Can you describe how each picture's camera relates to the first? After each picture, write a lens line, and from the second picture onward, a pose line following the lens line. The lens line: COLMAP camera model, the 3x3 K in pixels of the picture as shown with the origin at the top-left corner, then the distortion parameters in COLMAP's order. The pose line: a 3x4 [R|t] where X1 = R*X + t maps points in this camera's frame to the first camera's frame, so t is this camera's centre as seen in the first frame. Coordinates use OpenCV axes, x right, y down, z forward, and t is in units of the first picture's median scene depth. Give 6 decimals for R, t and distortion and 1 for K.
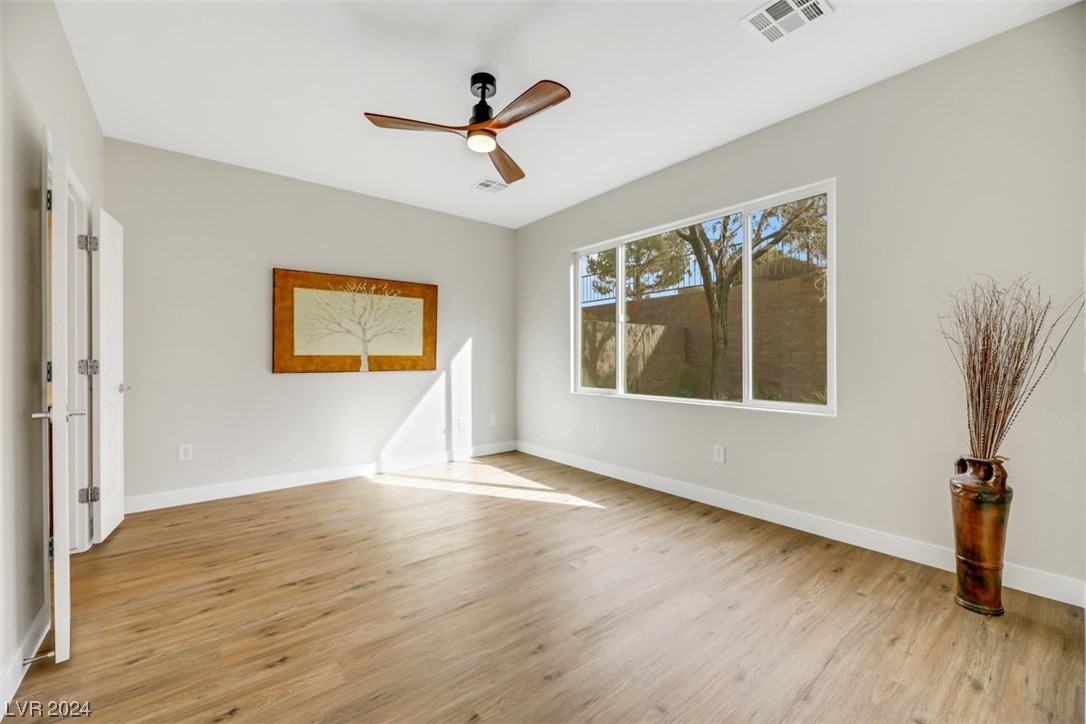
lens RADIAL K [[426.8, 0, 543.0], [0, 426.8, 362.0], [0, 0, 1]] dist [-0.001599, -0.000257]
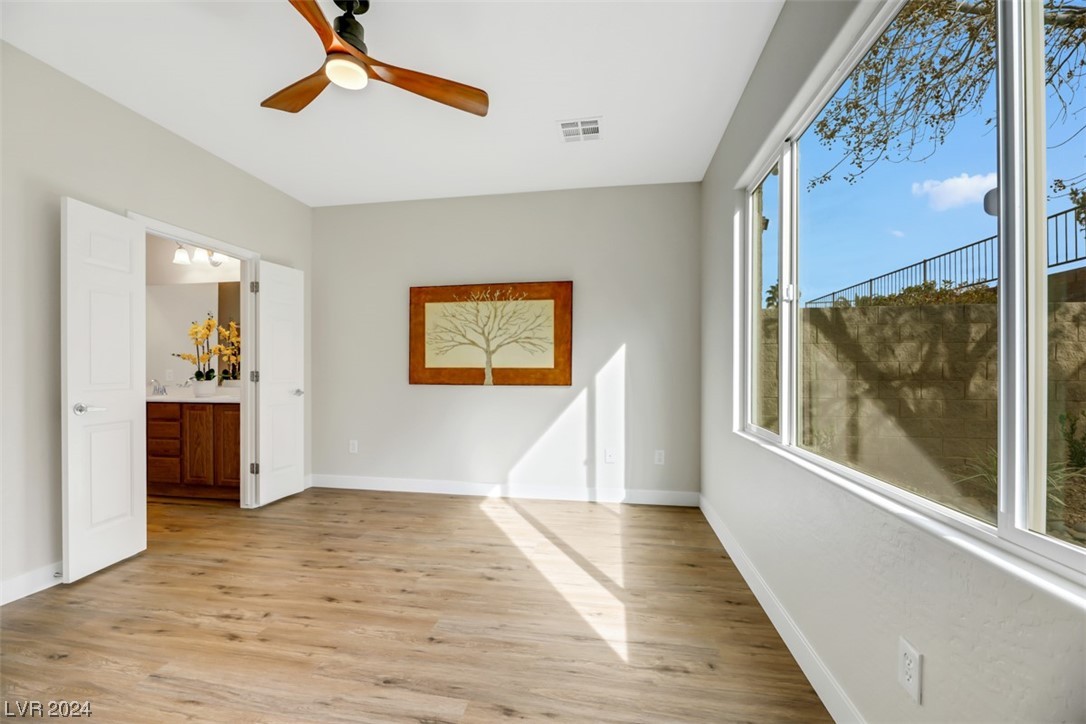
lens RADIAL K [[443.5, 0, 538.5], [0, 443.5, 370.8], [0, 0, 1]] dist [-0.000693, -0.000441]
pose [[0.662073, 0.006419, -0.749412, 0.401217], [-0.010049, 0.999949, -0.000313, -0.009819], [0.749372, 0.007738, 0.662104, 0.466324]]
